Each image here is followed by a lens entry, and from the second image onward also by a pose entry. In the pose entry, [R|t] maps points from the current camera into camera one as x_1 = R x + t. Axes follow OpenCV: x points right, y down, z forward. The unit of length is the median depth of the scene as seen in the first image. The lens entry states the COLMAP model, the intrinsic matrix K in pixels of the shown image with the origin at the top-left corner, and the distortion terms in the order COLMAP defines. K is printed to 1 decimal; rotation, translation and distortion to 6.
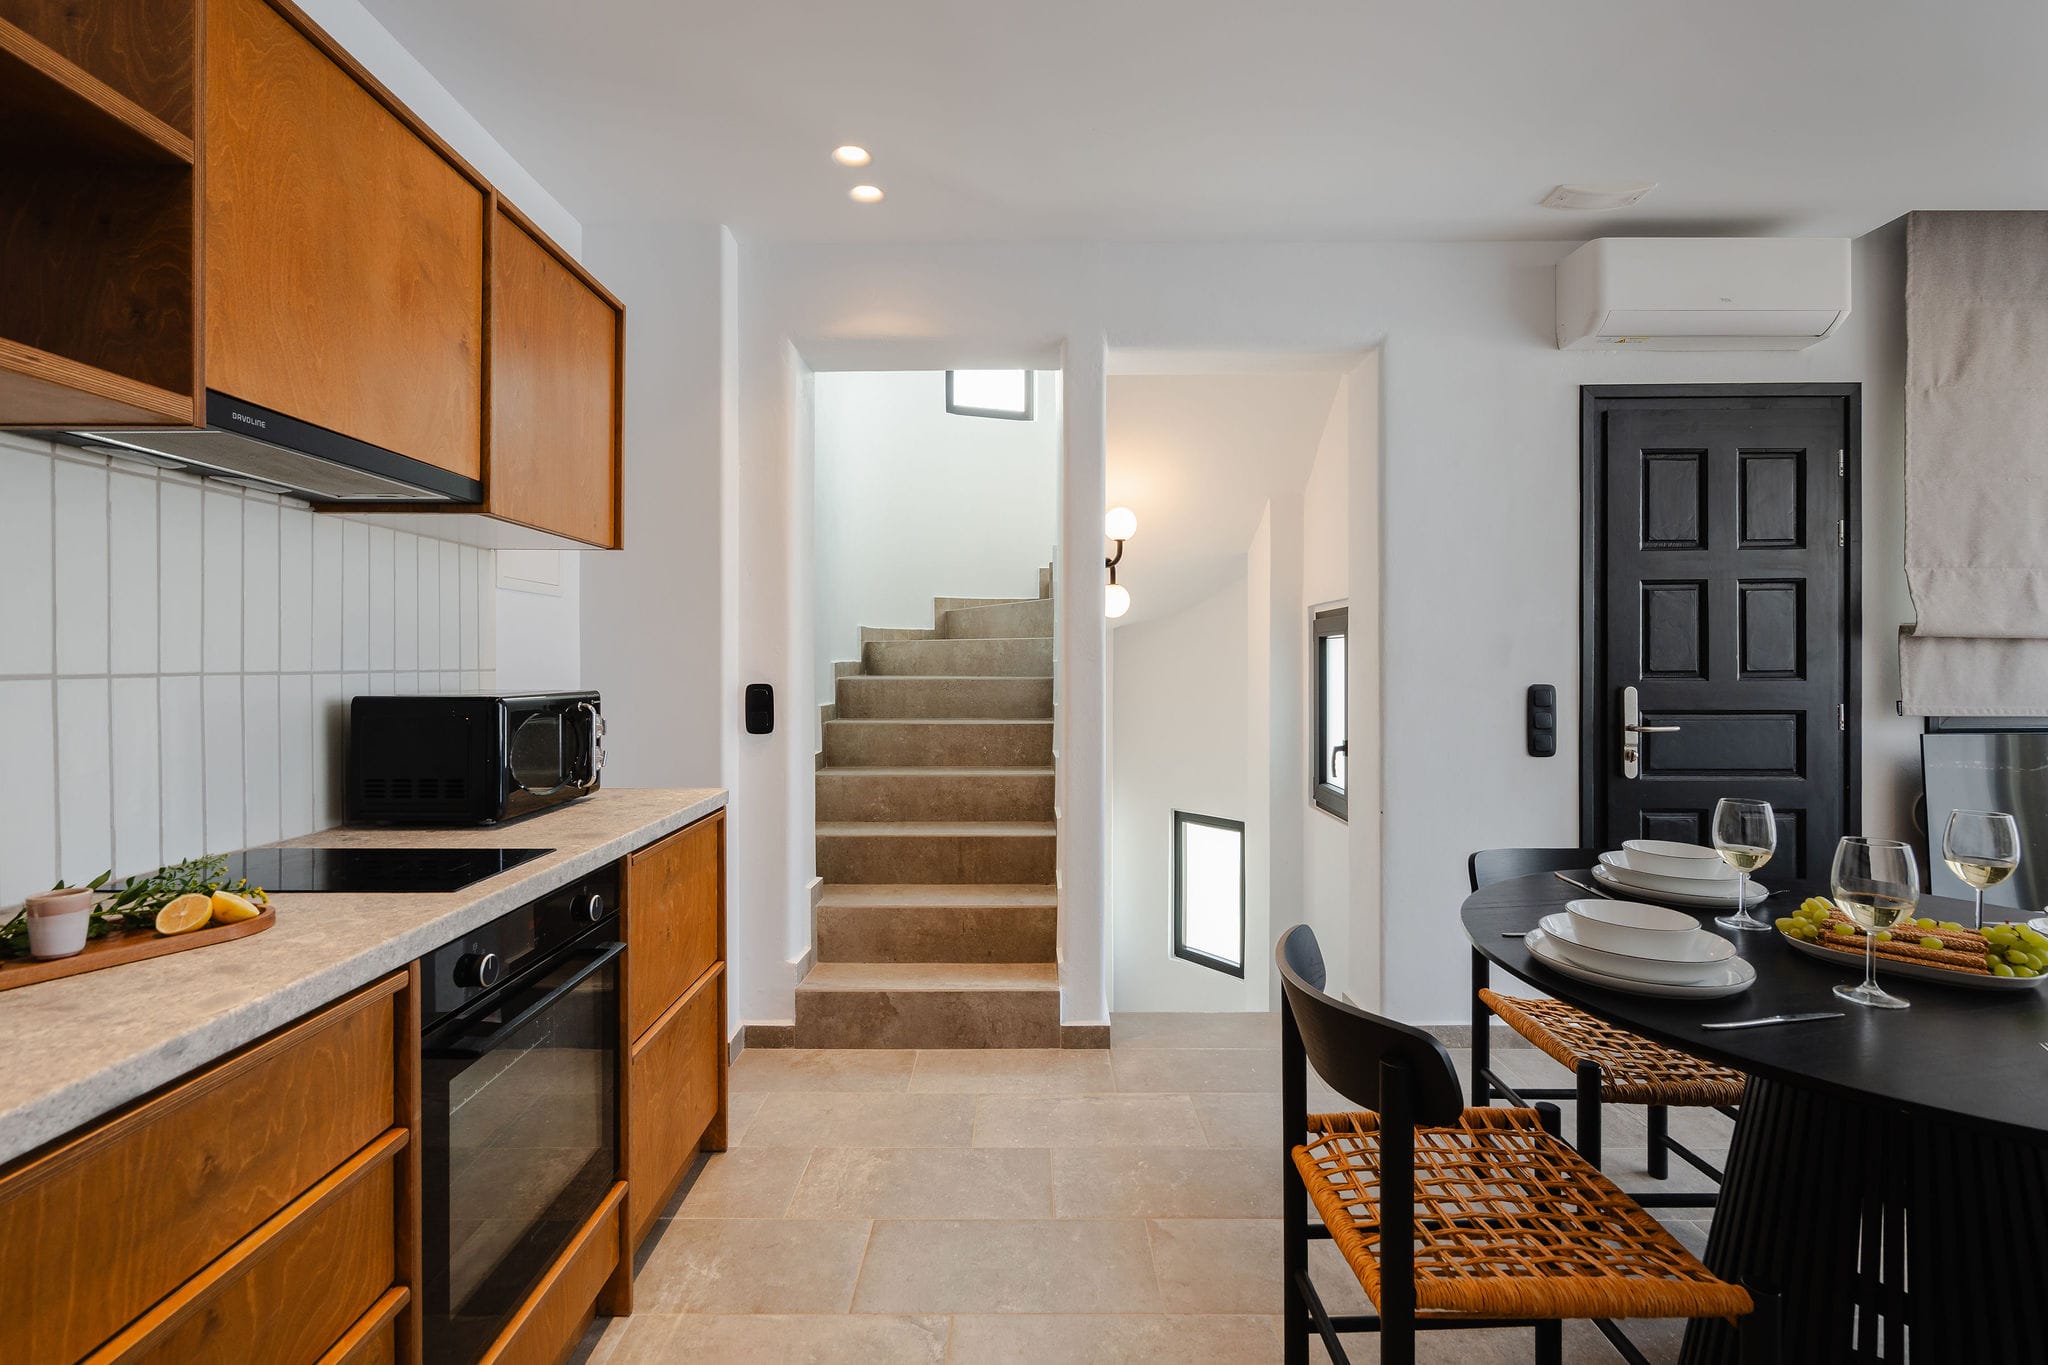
lens RADIAL K [[933.9, 0, 1017.2], [0, 933.9, 667.5], [0, 0, 1]] dist [0.000170, 0.001090]
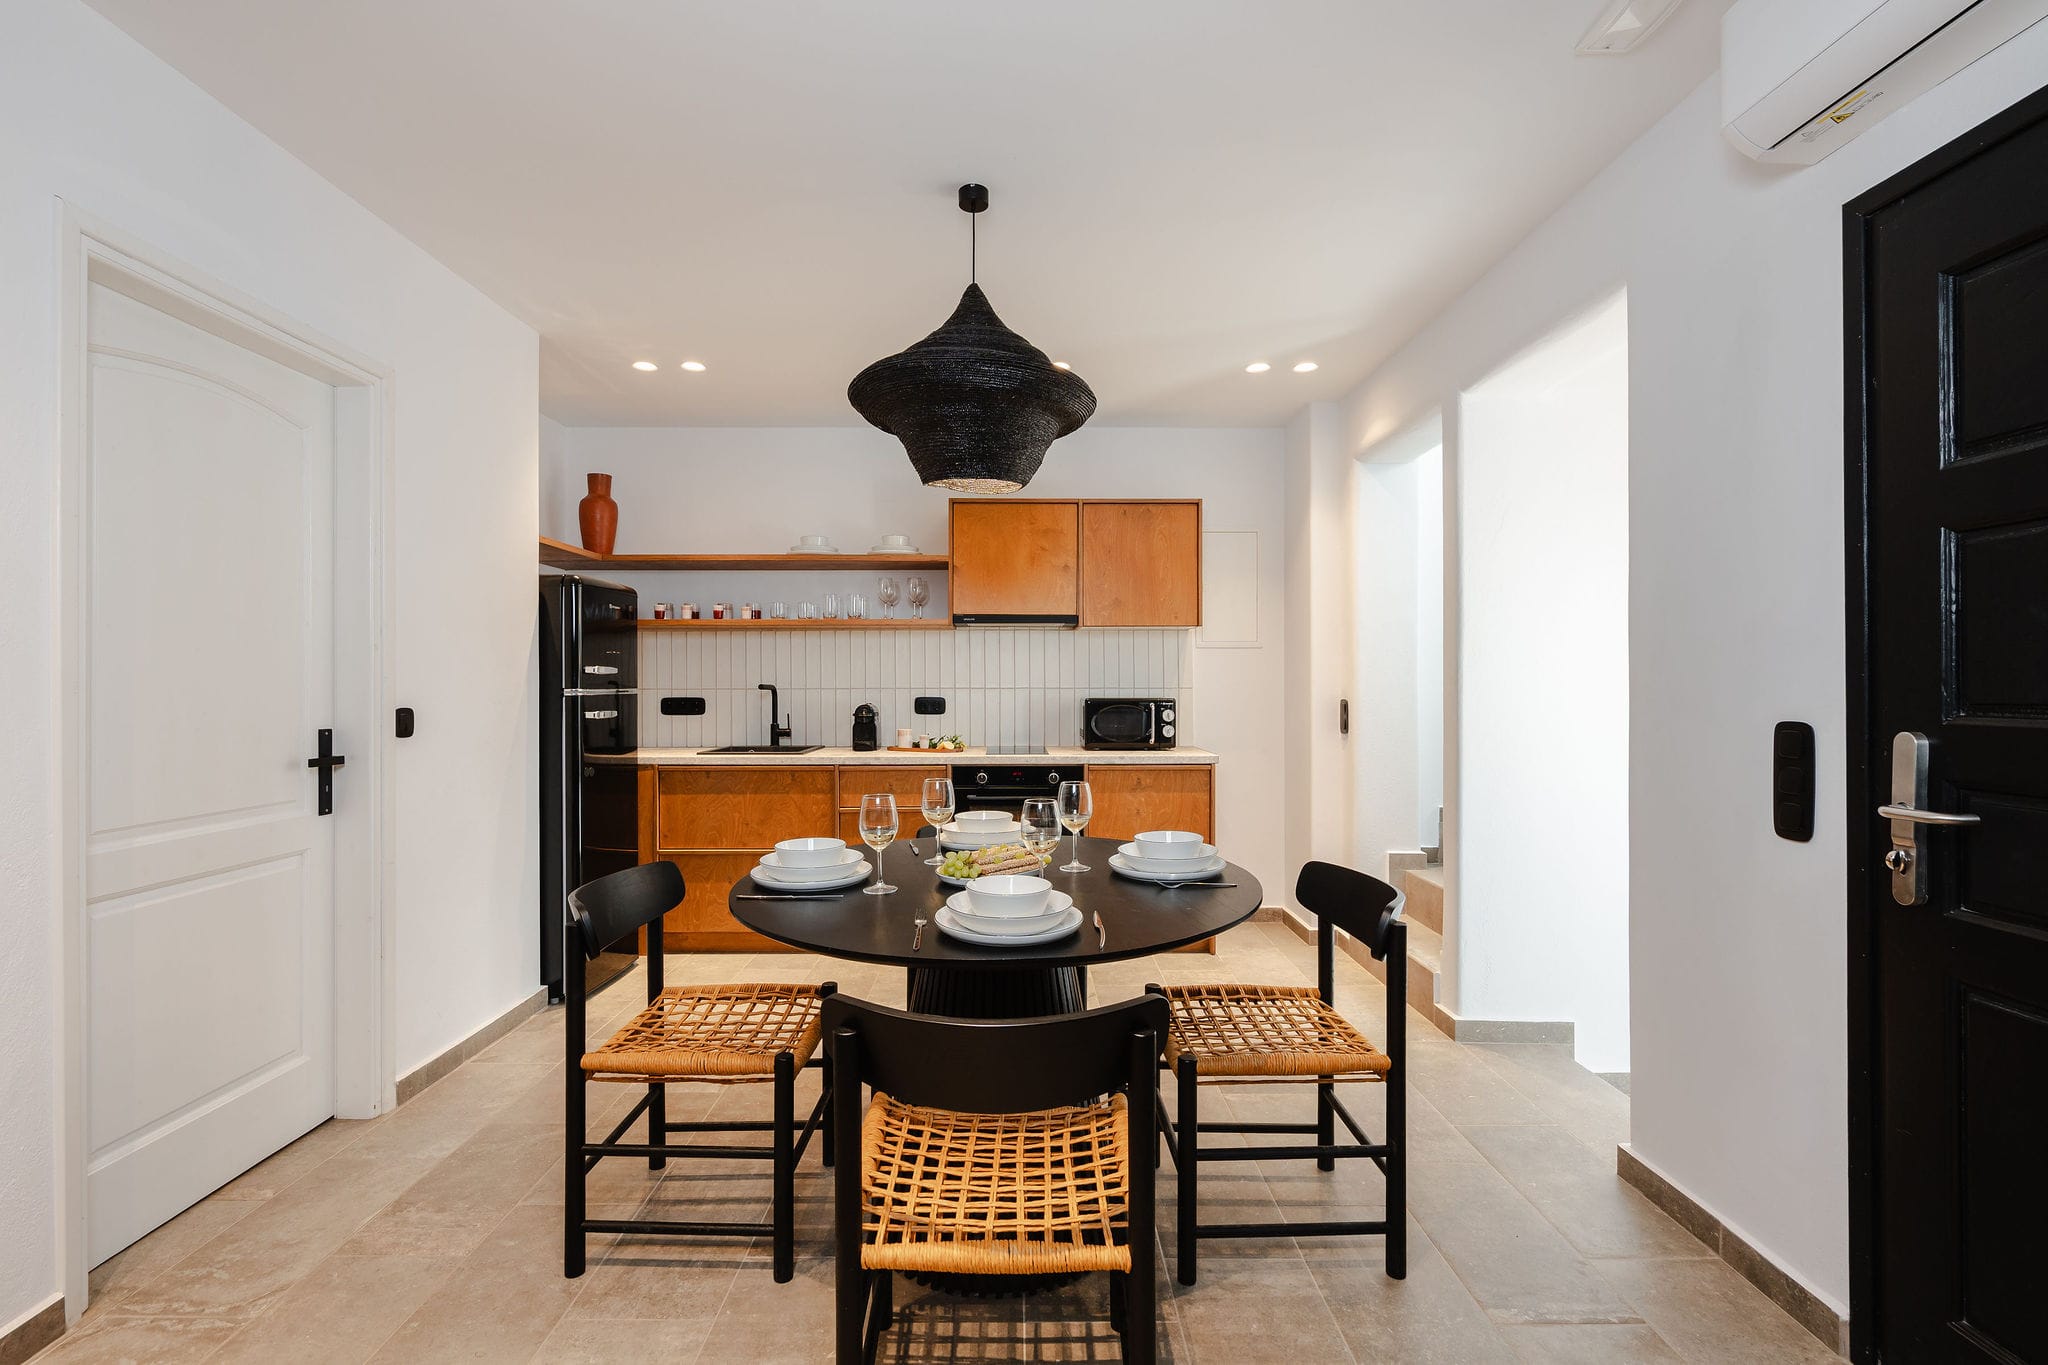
lens RADIAL K [[930.6, 0, 1022.3], [0, 930.6, 685.0], [0, 0, 1]] dist [0.001284, 0.000423]
pose [[0.001206, 0.000884, -0.999999, 2.225427], [-0.007686, 0.999970, 0.000875, -0.005156], [0.999970, 0.007685, 0.001213, 0.933221]]
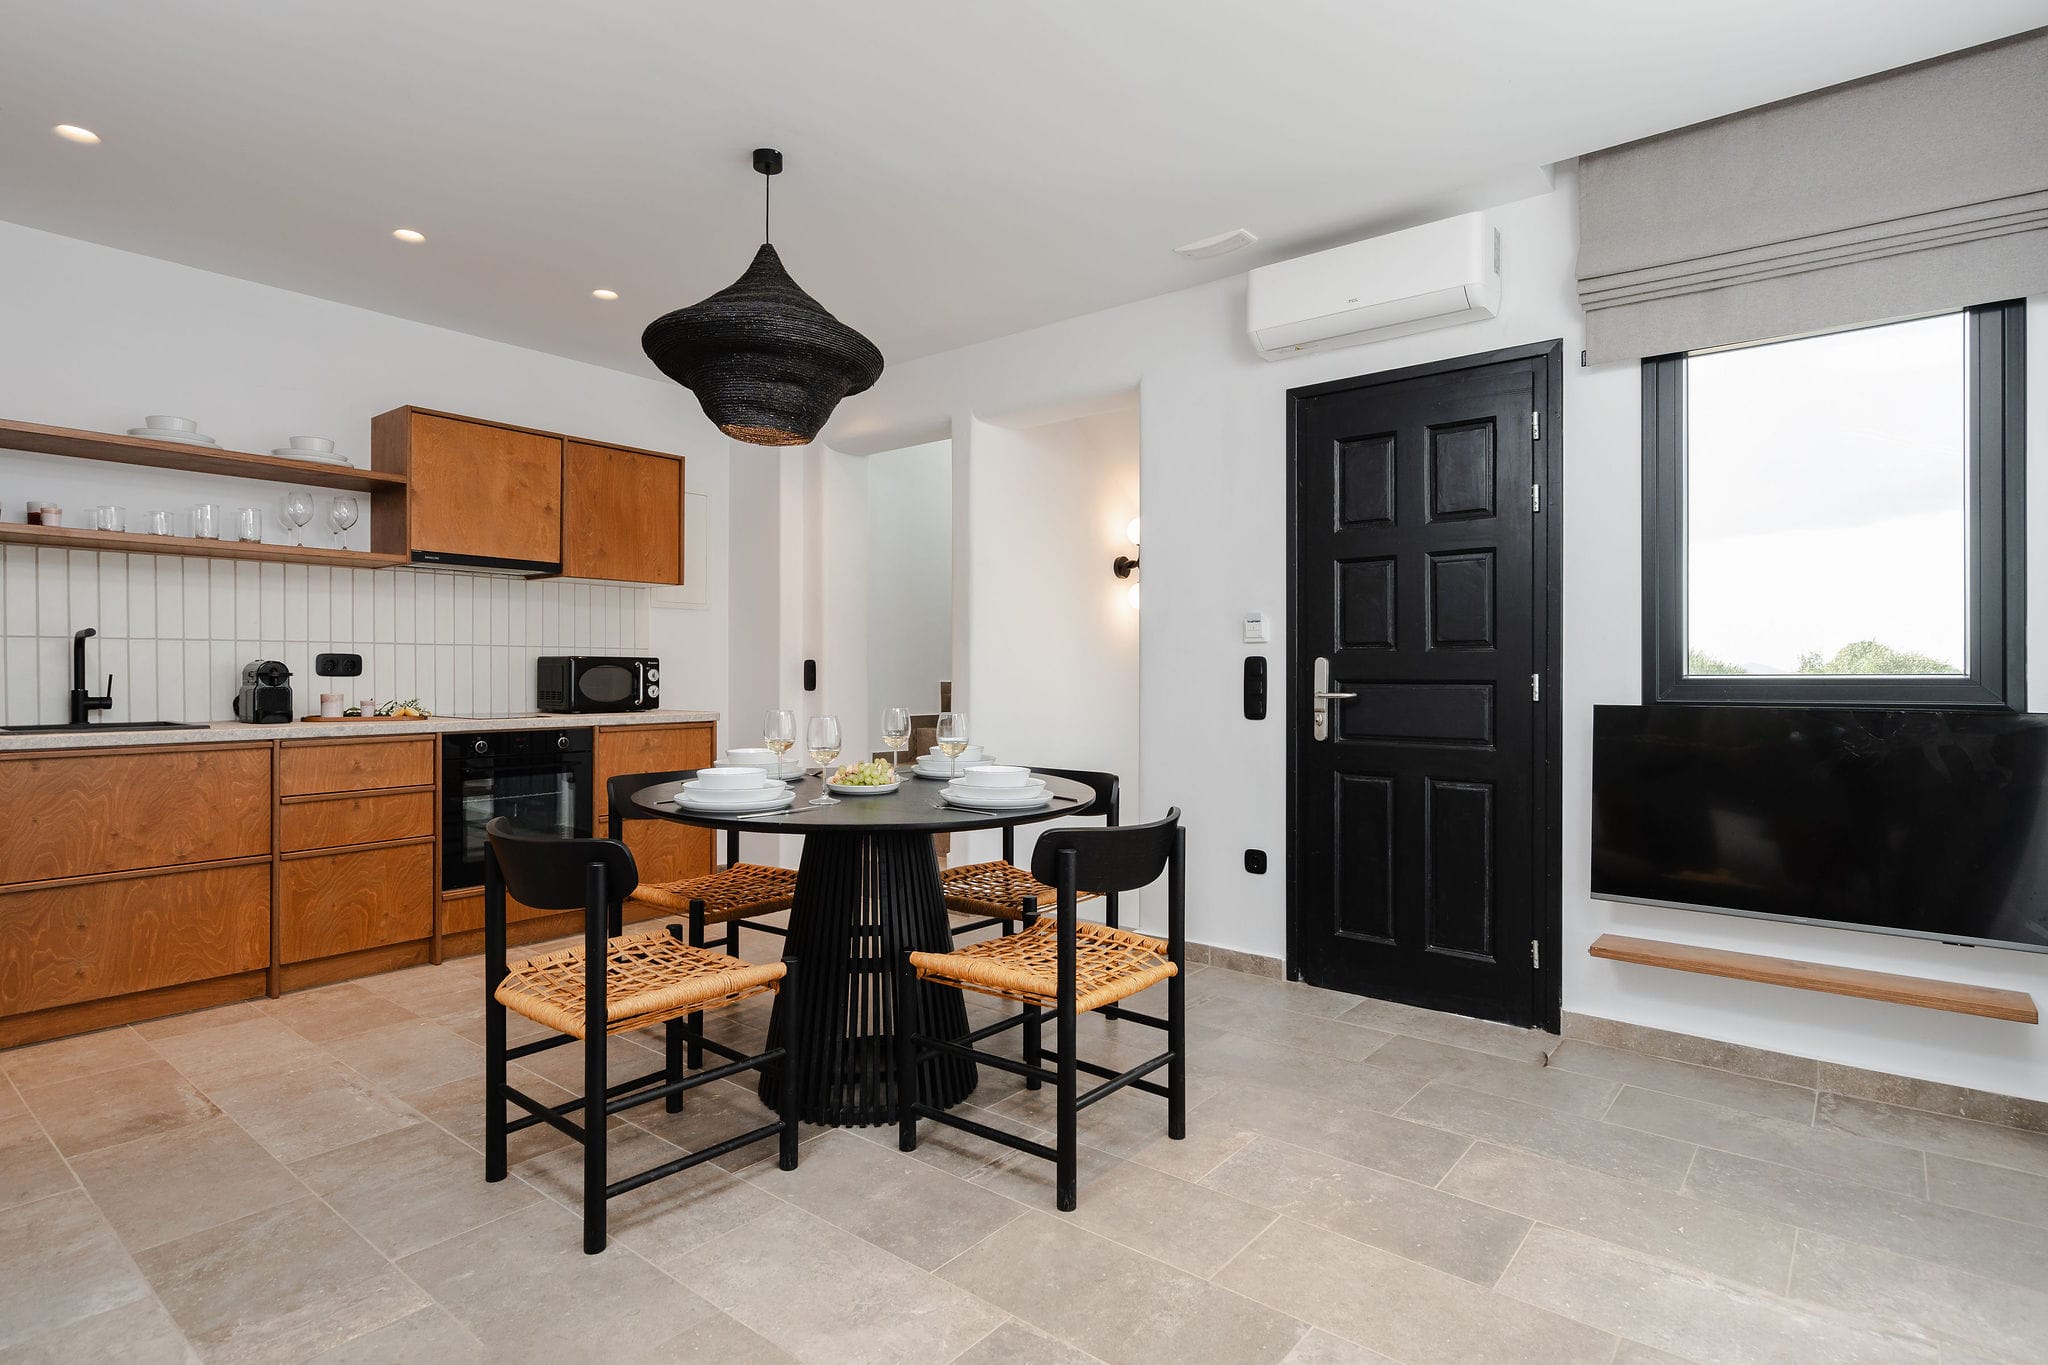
lens RADIAL K [[1052.7, 0, 1020.6], [0, 1052.7, 674.6], [0, 0, 1]] dist [0.004717, 0.000592]
pose [[0.777023, 0.002535, -0.629468, 2.184520], [-0.006844, 0.999967, -0.004421, 0.092409], [0.629436, 0.007743, 0.777014, -0.353643]]
